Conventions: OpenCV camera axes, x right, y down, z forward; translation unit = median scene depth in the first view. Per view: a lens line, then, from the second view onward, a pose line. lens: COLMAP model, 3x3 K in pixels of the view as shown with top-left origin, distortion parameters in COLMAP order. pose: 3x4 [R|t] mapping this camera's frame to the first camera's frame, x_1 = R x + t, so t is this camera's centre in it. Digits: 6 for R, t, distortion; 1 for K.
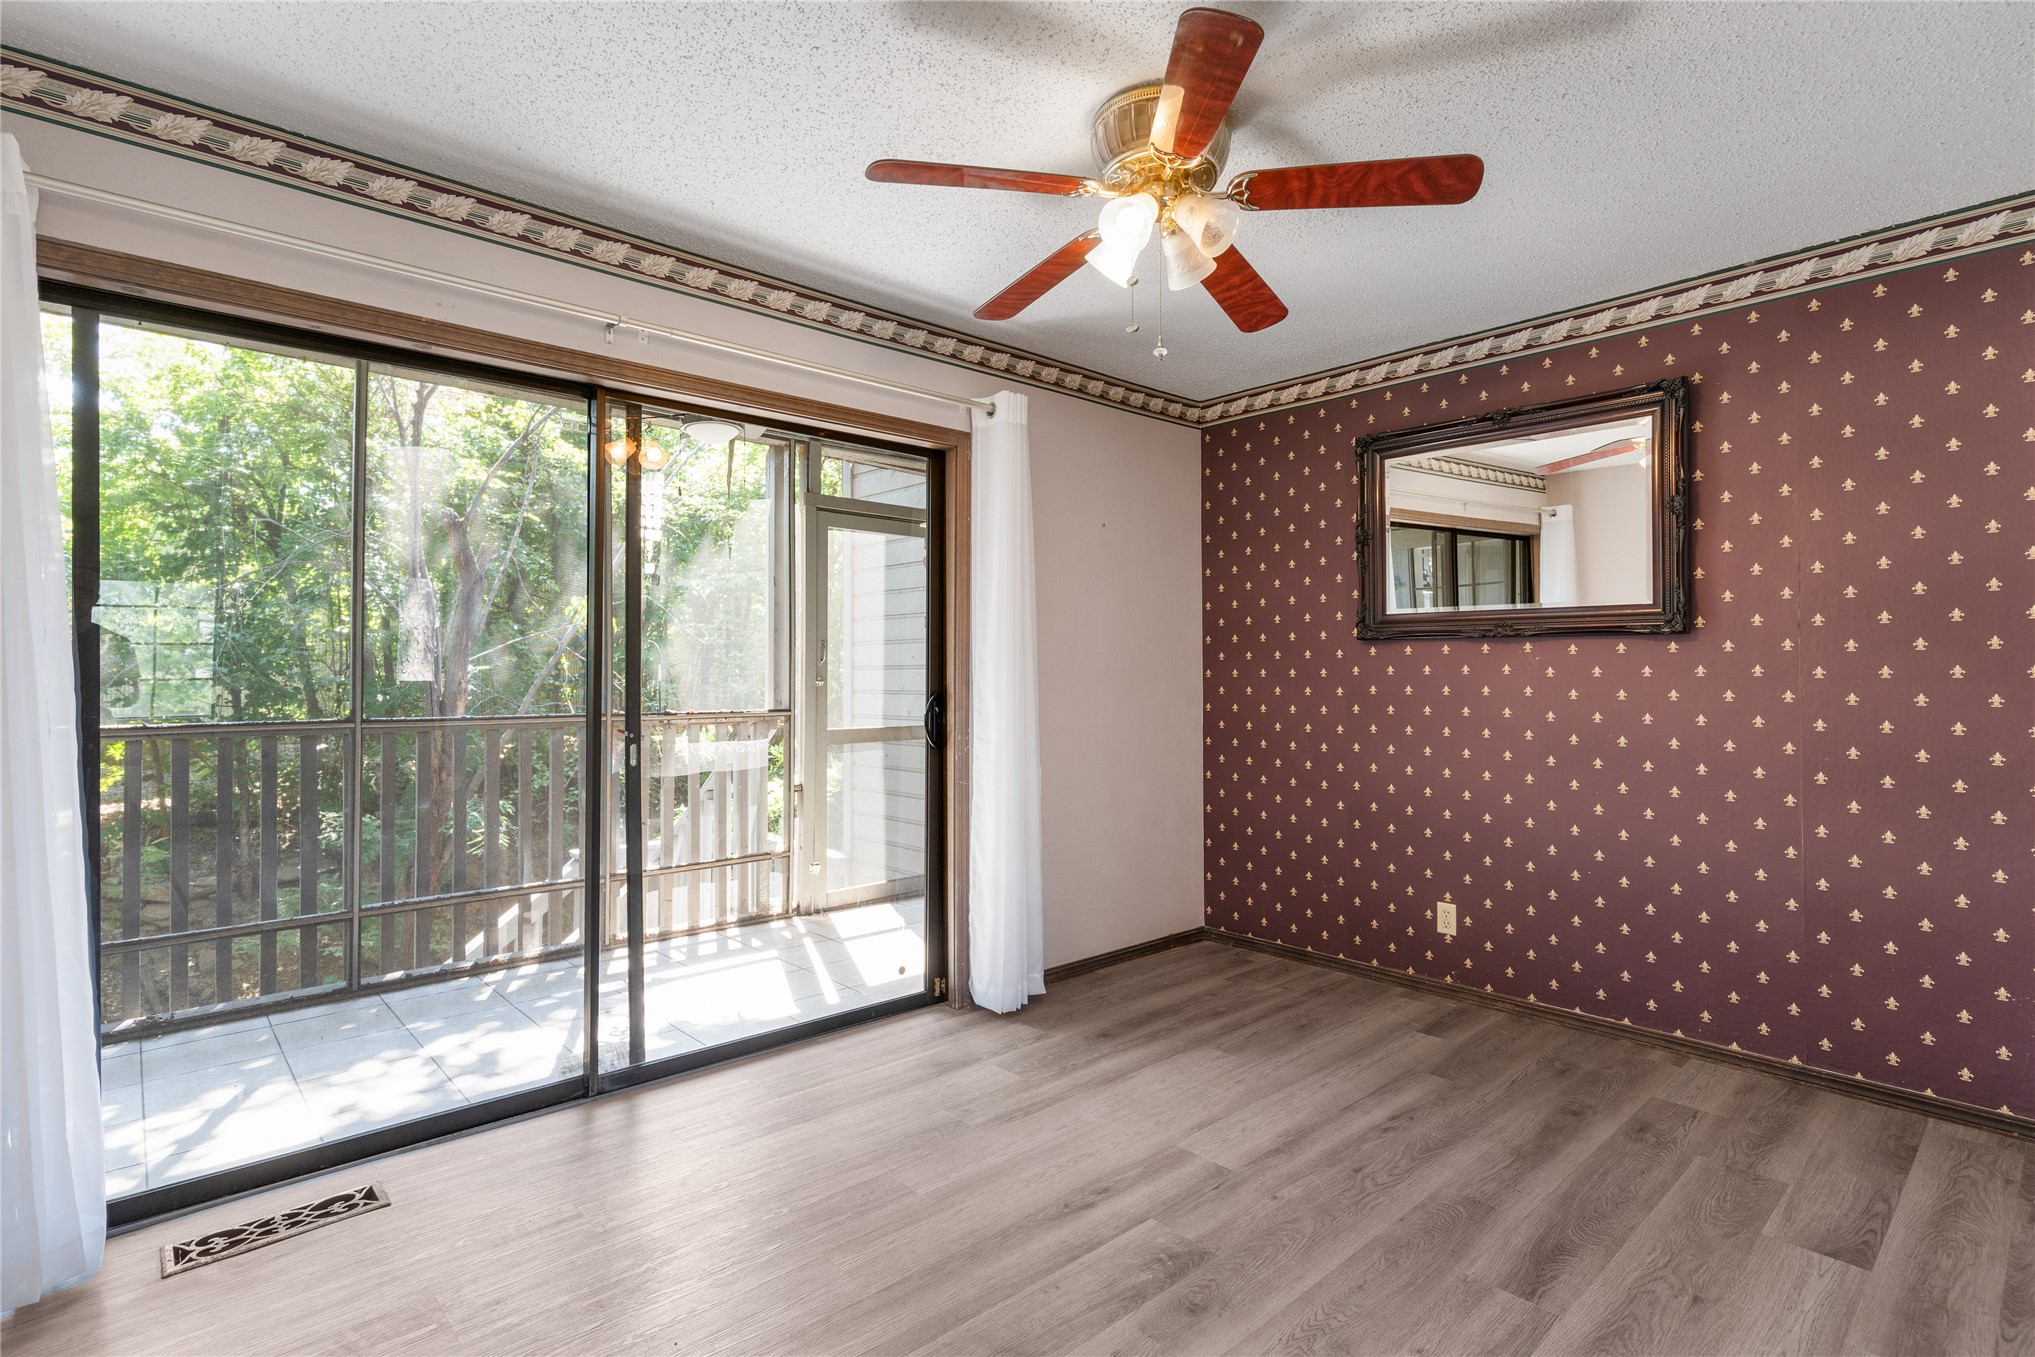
lens RADIAL K [[1002.9, 0, 1025.3], [0, 1002.9, 680.4], [0, 0, 1]] dist [0.000032, 0.000262]
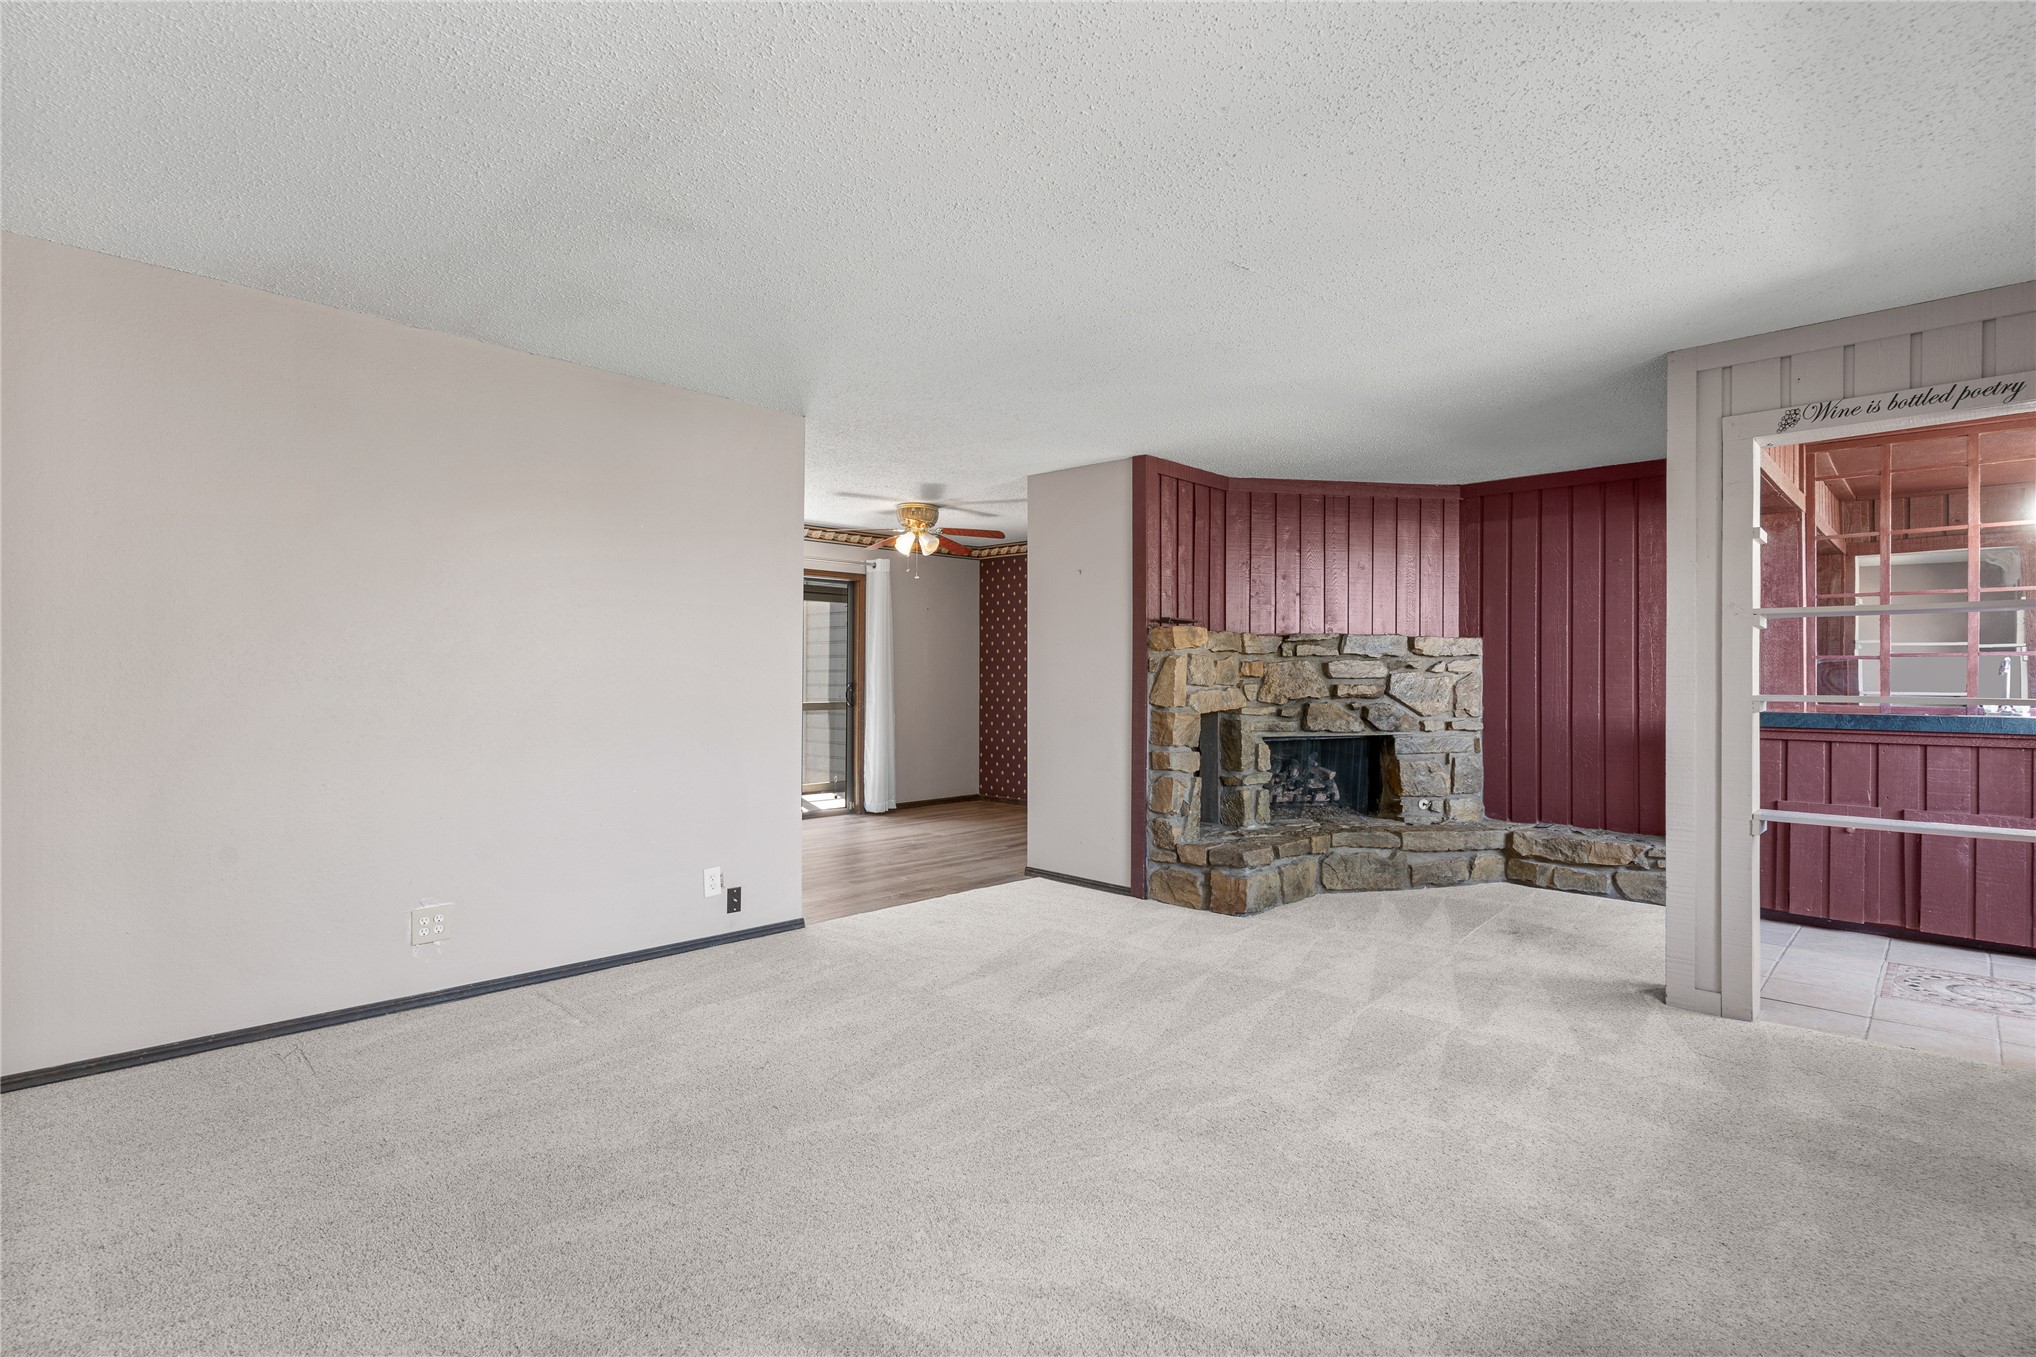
lens RADIAL K [[1003.4, 0, 1007.4], [0, 1003.4, 671.3], [0, 0, 1]] dist [0.000032, 0.000262]
pose [[0.999377, 0.000004, 0.035284, 0.165437], [0.000137, 0.999992, -0.003974, -0.008029], [-0.035284, 0.003976, 0.999369, -1.159071]]
